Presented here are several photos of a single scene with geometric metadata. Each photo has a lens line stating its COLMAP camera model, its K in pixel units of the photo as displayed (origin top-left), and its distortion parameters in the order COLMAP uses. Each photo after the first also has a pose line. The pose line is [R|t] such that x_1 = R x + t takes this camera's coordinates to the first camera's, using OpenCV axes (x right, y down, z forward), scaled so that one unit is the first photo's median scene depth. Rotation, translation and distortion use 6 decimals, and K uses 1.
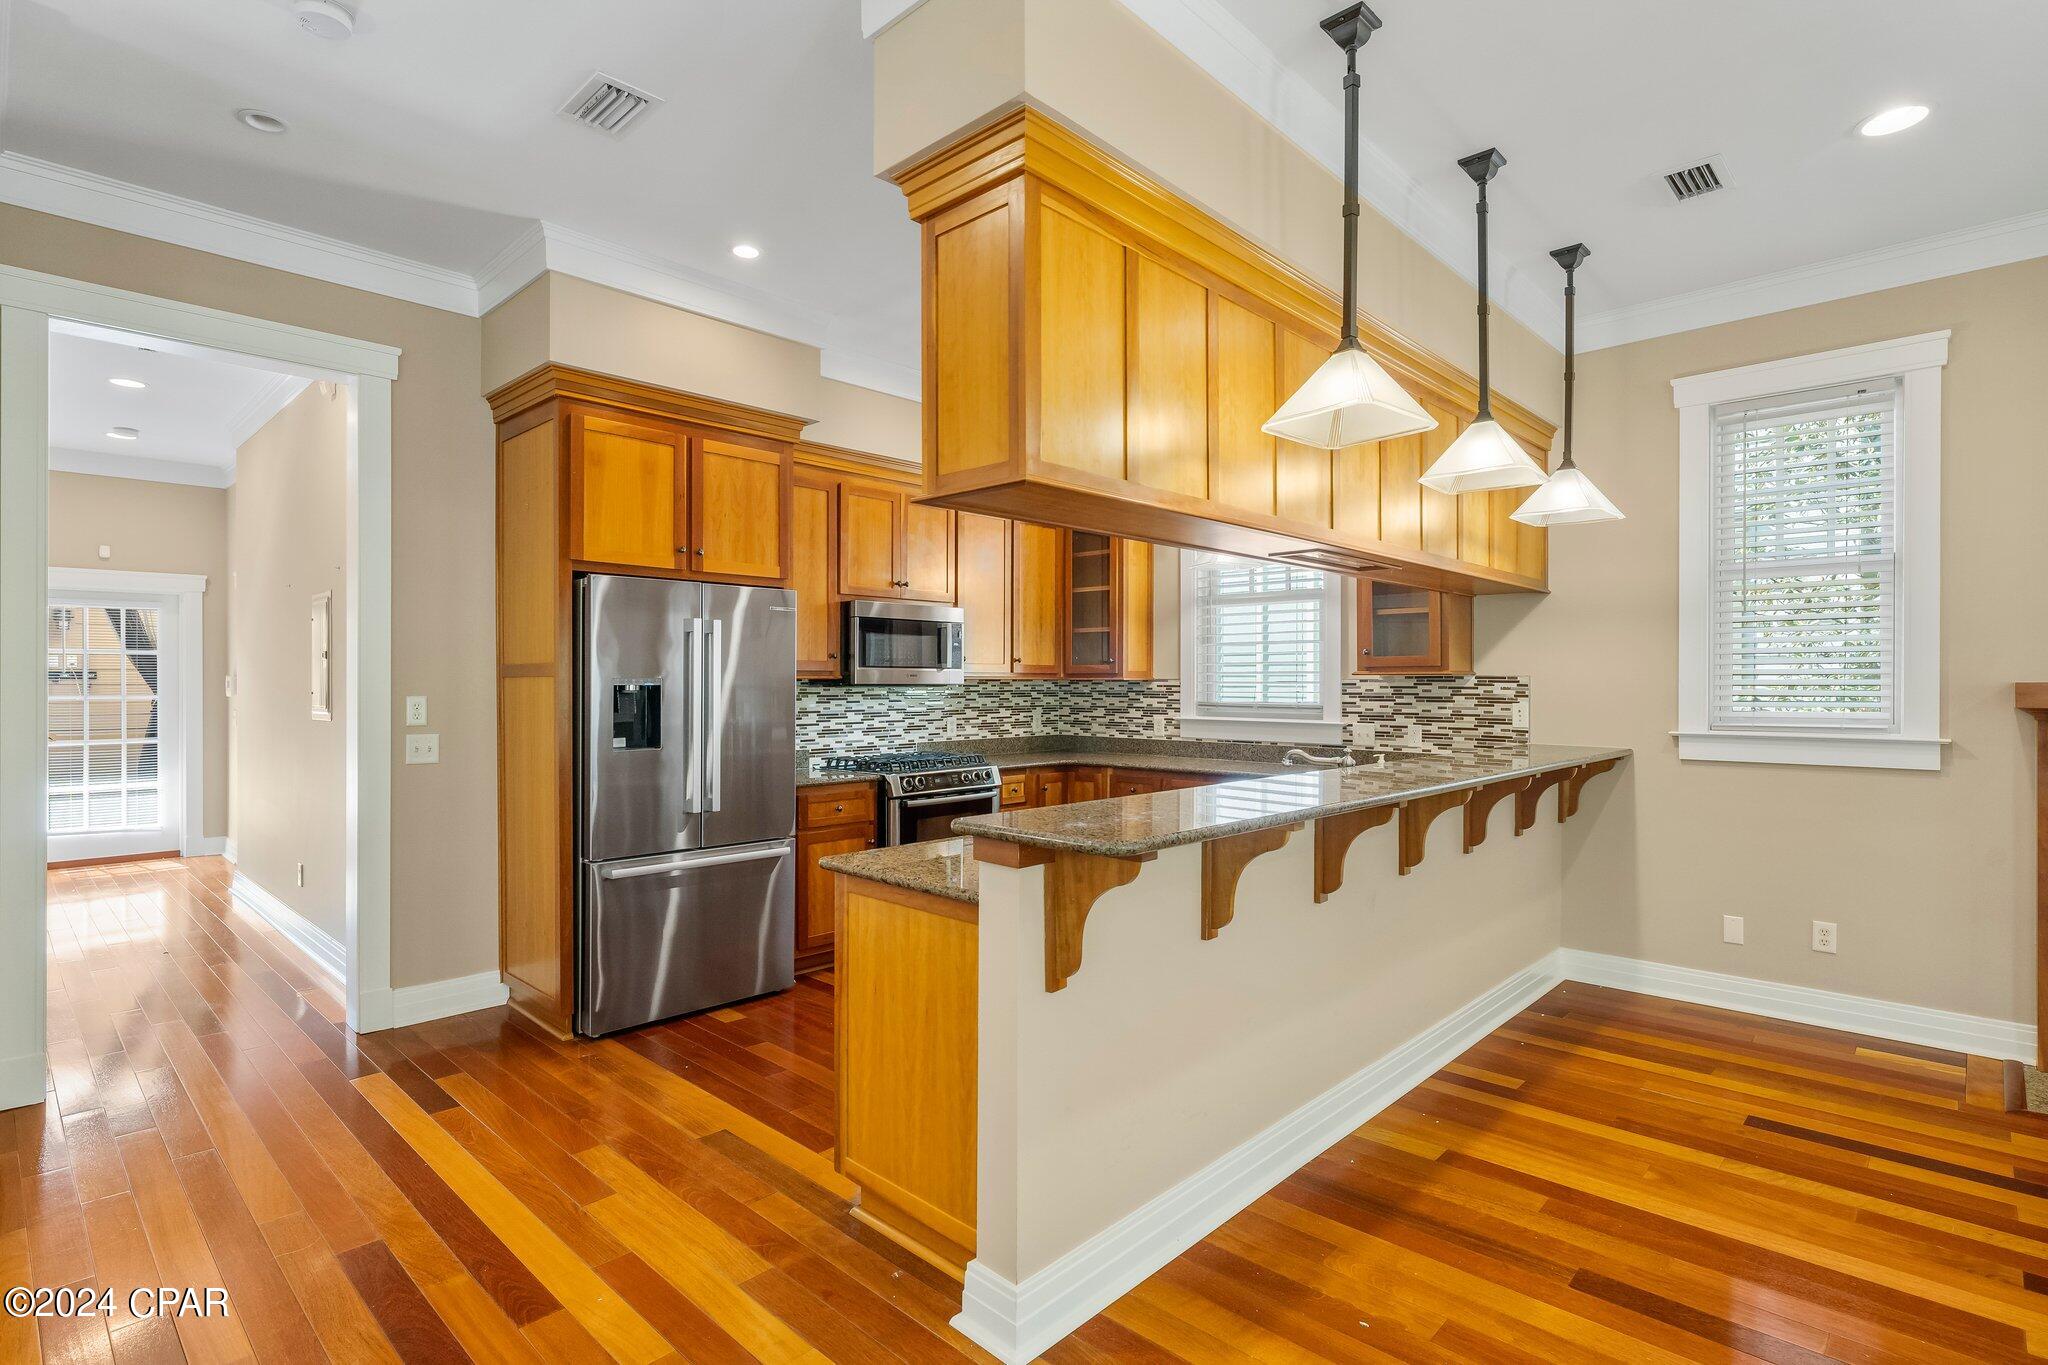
lens RADIAL K [[988.3, 0, 1035.9], [0, 988.3, 681.7], [0, 0, 1]] dist [-0.000478, 0.000297]
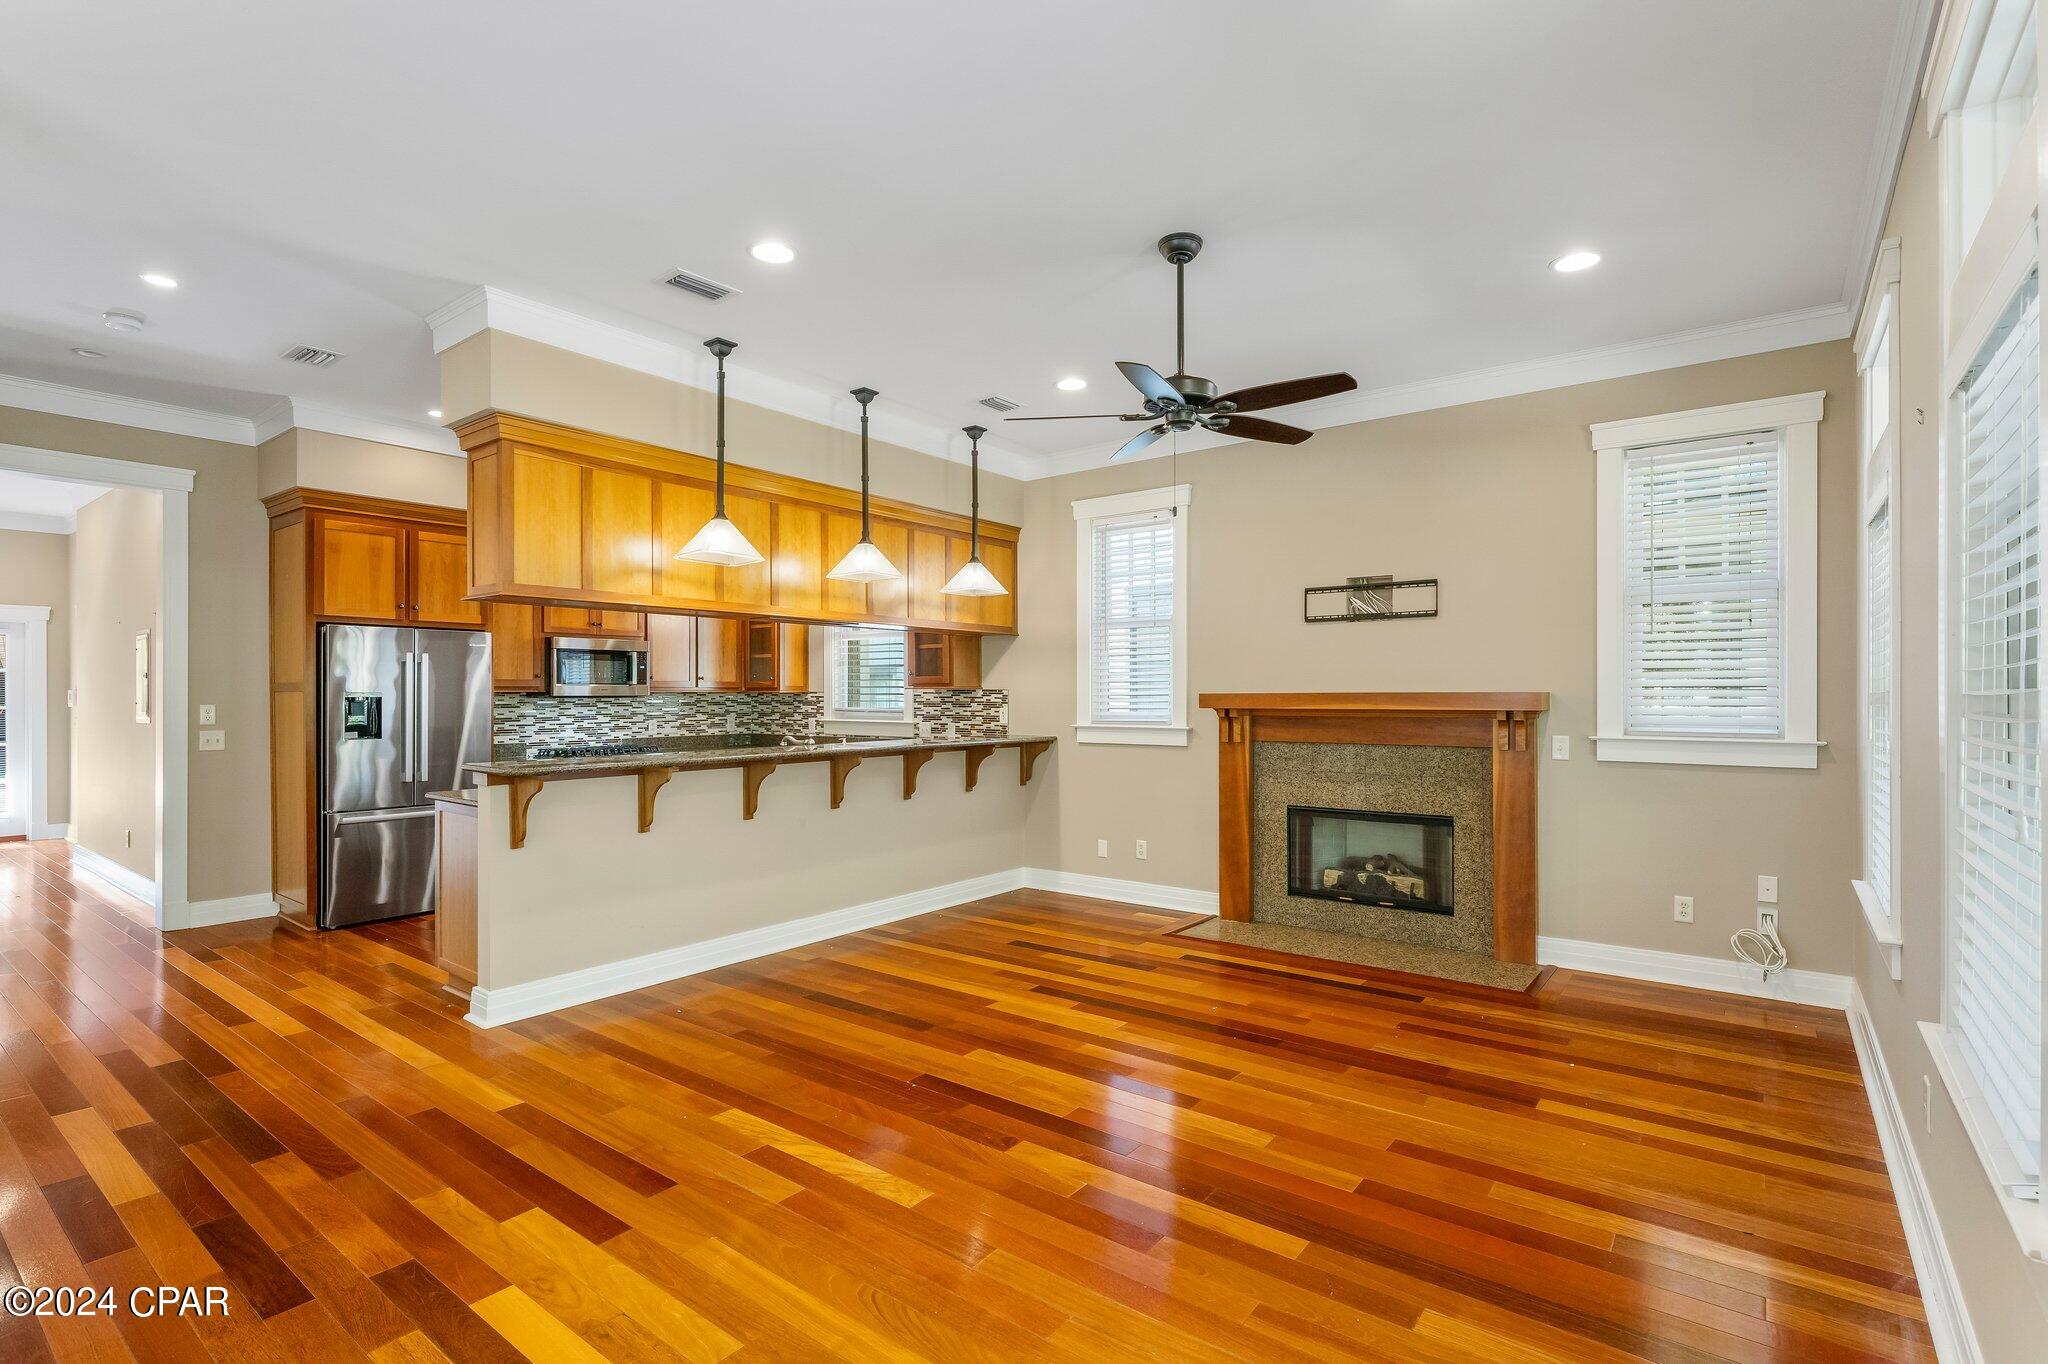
lens RADIAL K [[938.9, 0, 1015.0], [0, 938.9, 690.5], [0, 0, 1]] dist [0.001945, -0.000210]
pose [[0.995013, -0.001762, 0.099727, 0.353897], [0.002011, 0.999995, -0.002392, -0.000714], [-0.099722, 0.002581, 0.995012, -0.422840]]
